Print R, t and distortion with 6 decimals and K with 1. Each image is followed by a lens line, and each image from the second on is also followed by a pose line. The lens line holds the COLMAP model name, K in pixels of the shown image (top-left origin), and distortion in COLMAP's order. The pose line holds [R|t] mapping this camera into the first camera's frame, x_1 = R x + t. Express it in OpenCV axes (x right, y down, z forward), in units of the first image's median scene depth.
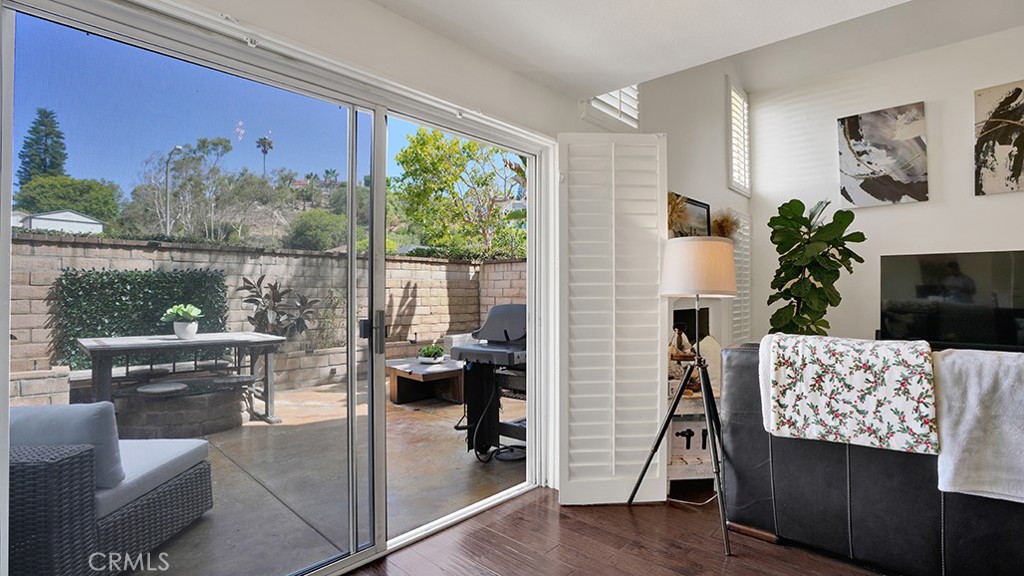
lens RADIAL K [[485.0, 0, 512.5], [0, 485.0, 291.9], [0, 0, 1]] dist [-0.053483, 0.019588]
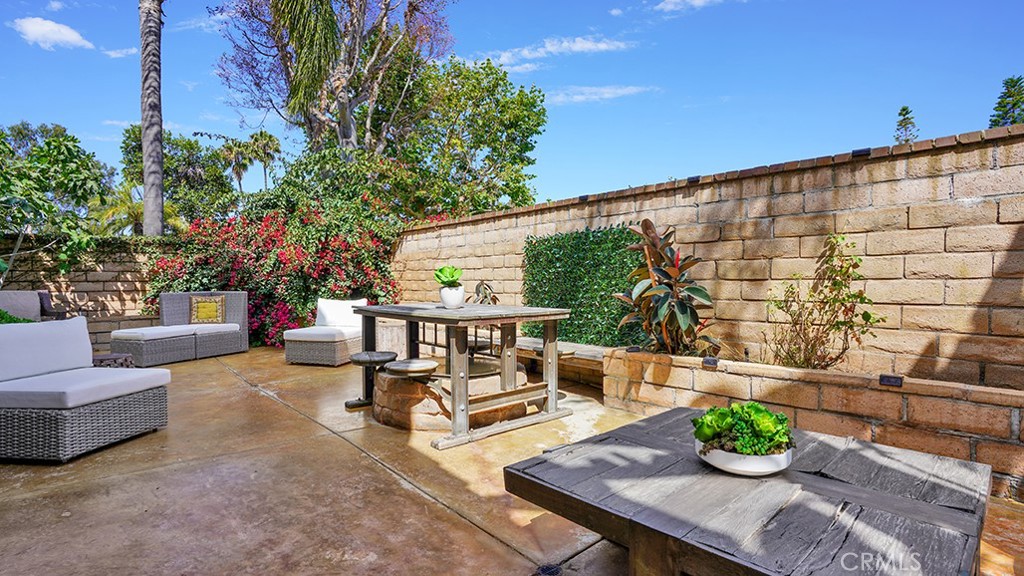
lens RADIAL K [[498.0, 0, 512.0], [0, 498.0, 288.0], [0, 0, 1]] dist [-0.067963, 0.027129]
pose [[-0.076135, 0.012732, -0.997016, 0.073414], [0.004962, 0.999911, 0.012390, 0.026478], [0.997085, -0.004003, -0.076192, 0.574439]]
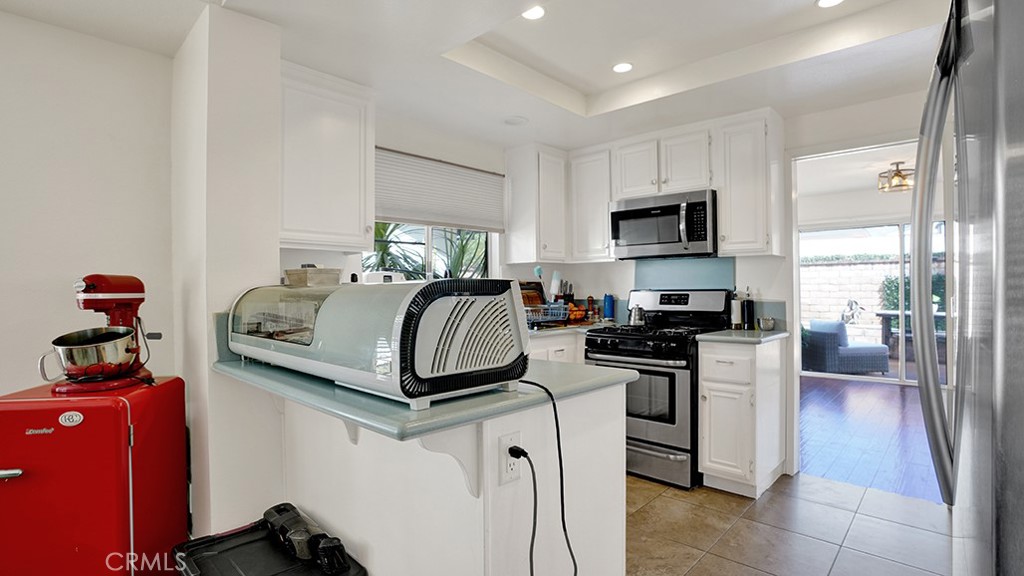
lens RADIAL K [[485.0, 0, 512.5], [0, 485.0, 291.9], [0, 0, 1]] dist [-0.053483, 0.019588]
pose [[-0.015818, 0.005705, -0.999859, 0.565917], [0.011151, 0.999923, 0.005529, -0.005733], [0.999813, -0.011062, -0.015881, -0.285800]]
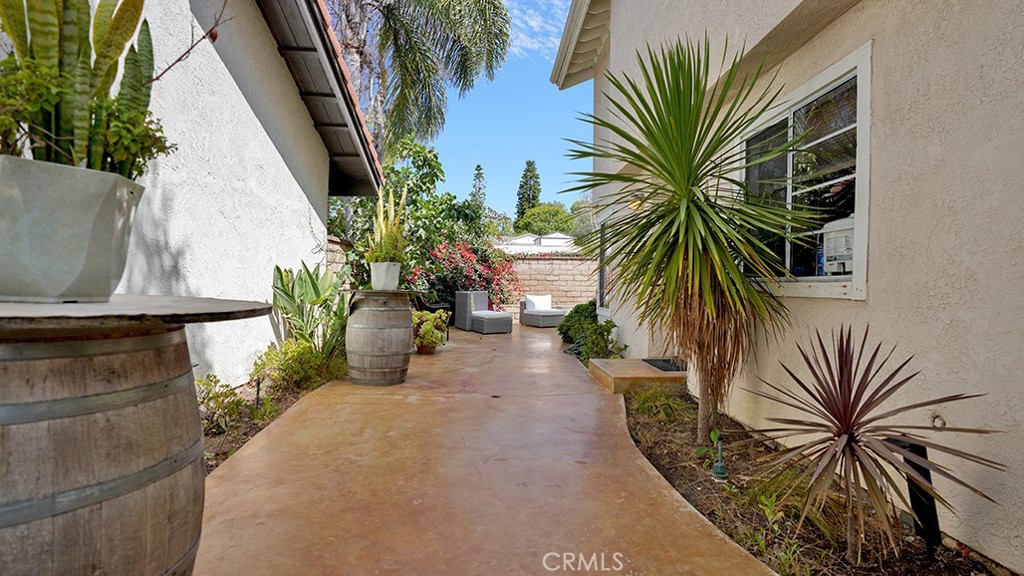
lens RADIAL K [[485.0, 0, 512.5], [0, 485.0, 291.9], [0, 0, 1]] dist [-0.053483, 0.019588]
pose [[0.705714, 0.011963, -0.708396, 0.293854], [-0.003624, 0.999905, 0.013275, 0.023760], [0.708488, -0.006801, 0.705690, -0.727226]]
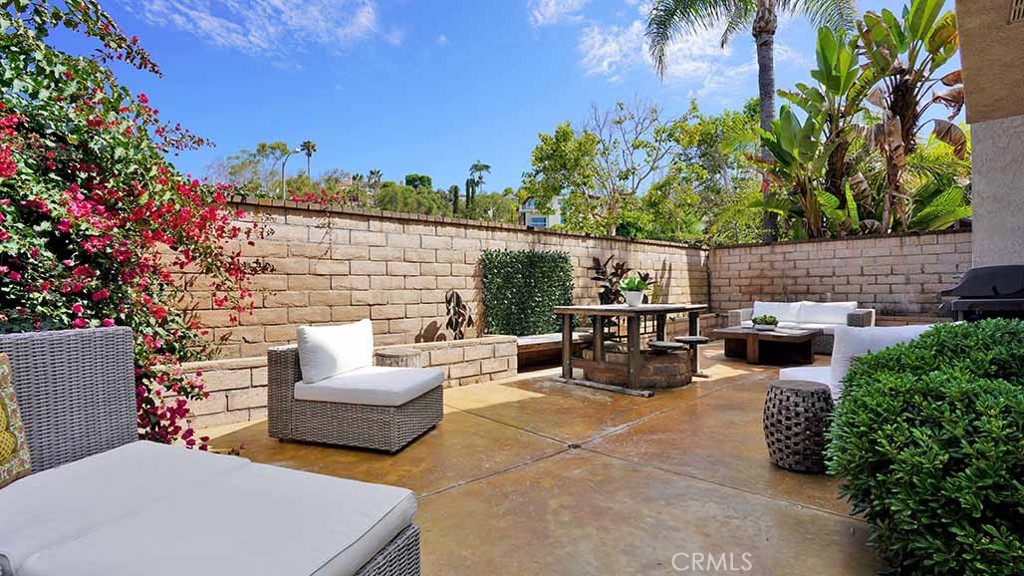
lens RADIAL K [[485.0, 0, 512.5], [0, 485.0, 291.9], [0, 0, 1]] dist [-0.053483, 0.019588]
pose [[0.998642, -0.015486, -0.049737, -0.455242], [0.015791, 0.999859, 0.005732, 0.026169], [0.049642, -0.006510, 0.998746, -0.092103]]
